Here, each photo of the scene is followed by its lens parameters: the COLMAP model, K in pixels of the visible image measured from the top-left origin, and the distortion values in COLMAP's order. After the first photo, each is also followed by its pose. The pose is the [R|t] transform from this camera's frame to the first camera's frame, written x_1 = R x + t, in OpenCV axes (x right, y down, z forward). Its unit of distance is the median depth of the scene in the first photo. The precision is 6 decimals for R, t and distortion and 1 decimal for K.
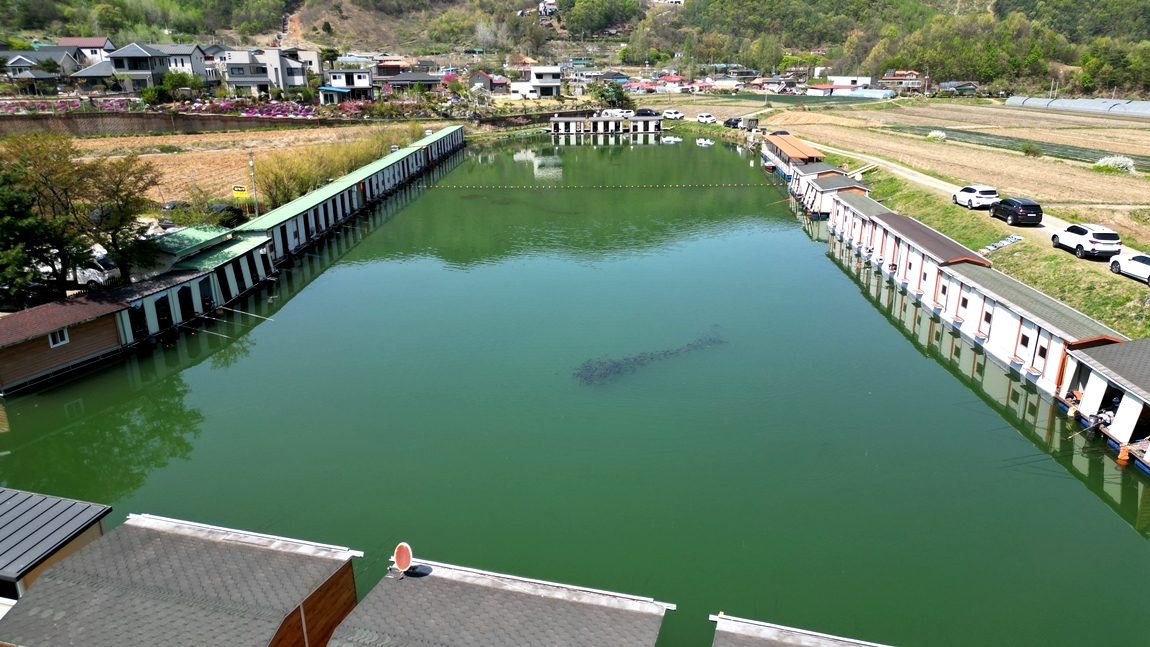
lens RADIAL K [[800.5, 0, 575.0], [0, 800.5, 323.5], [0, 0, 1]] dist [0.060837, -0.052216]
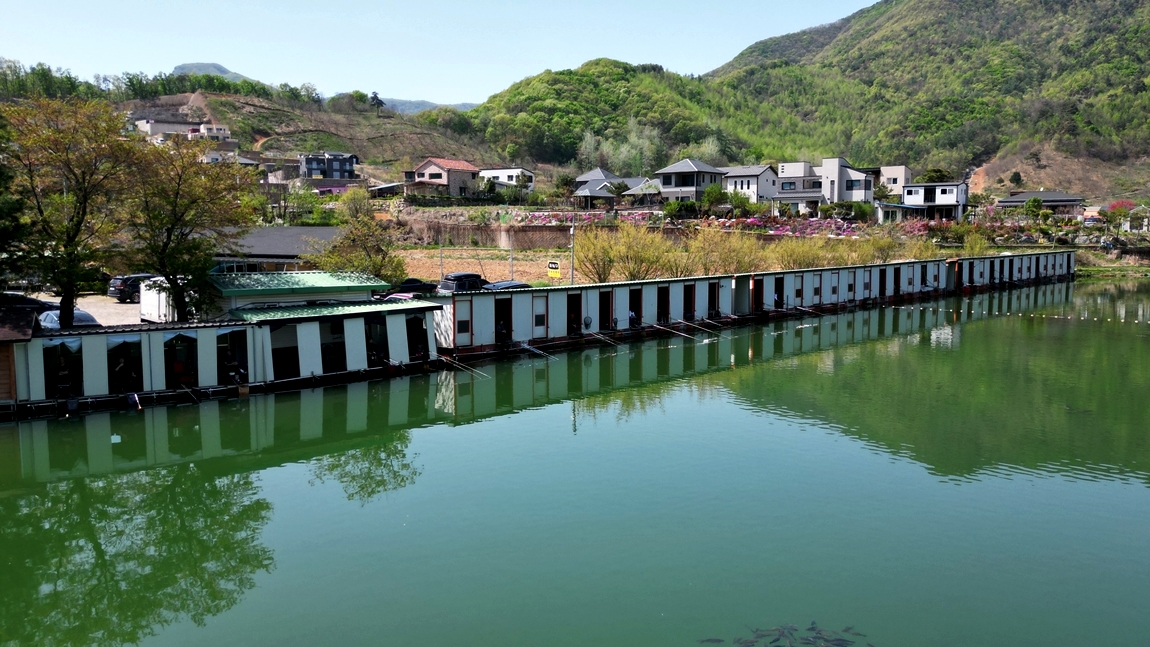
lens RADIAL K [[929.3, 0, 575.0], [0, 929.3, 323.5], [0, 0, 1]] dist [0.076703, -0.081879]
pose [[0.739222, 0.076177, -0.669140, 0.061229], [-0.216160, 0.967849, -0.128617, -0.007605], [0.637829, 0.239718, 0.731922, 0.184146]]
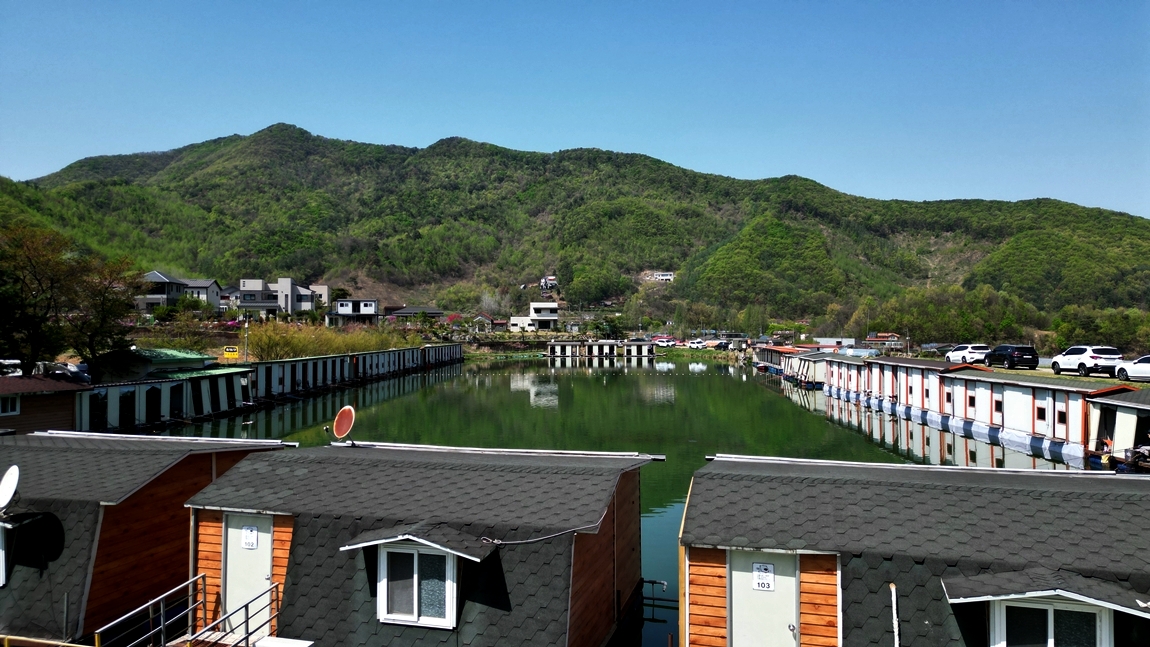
lens RADIAL K [[797.4, 0, 576.4], [0, 797.4, 322.6], [0, 0, 1]] dist [0.097783, -0.111933]
pose [[0.999971, 0.006738, 0.003531, 0.003142], [-0.005213, 0.945037, -0.326921, 0.053499], [-0.005540, 0.326893, 0.945045, 0.018671]]
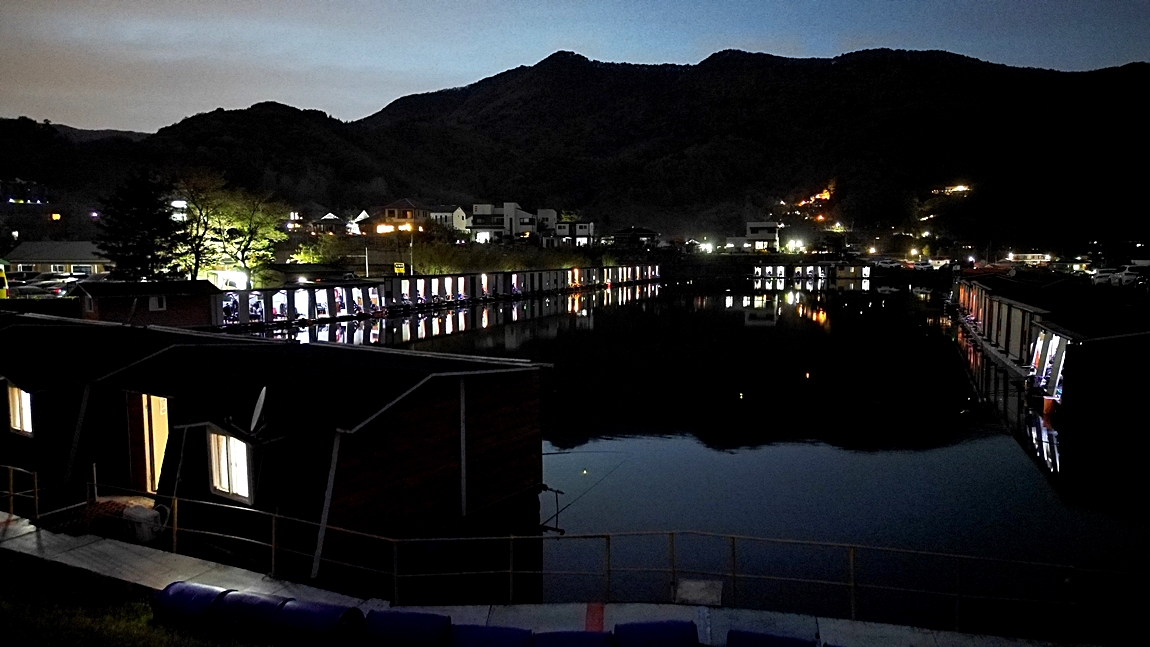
lens RADIAL K [[797.4, 0, 576.4], [0, 797.4, 322.6], [0, 0, 1]] dist [0.097783, -0.111933]
pose [[0.944003, 0.037873, -0.327756, 0.089083], [-0.112819, 0.970563, -0.212791, 0.056055], [0.310049, 0.237852, 0.920487, 0.012841]]
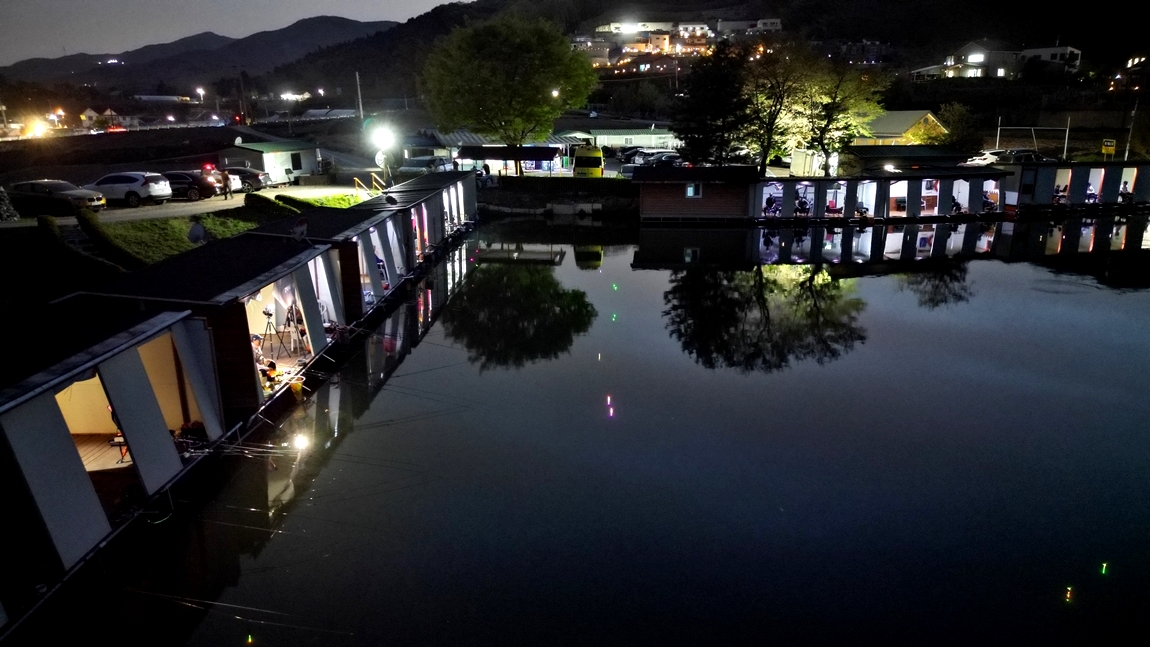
lens RADIAL K [[796.8, 0, 575.0], [0, 796.8, 323.5], [0, 0, 1]] dist [0.088655, -0.088108]
pose [[0.260966, 0.257255, -0.930439, 0.113732], [-0.303588, 0.936806, 0.173866, 0.011734], [0.916368, 0.237097, 0.322574, 0.115268]]
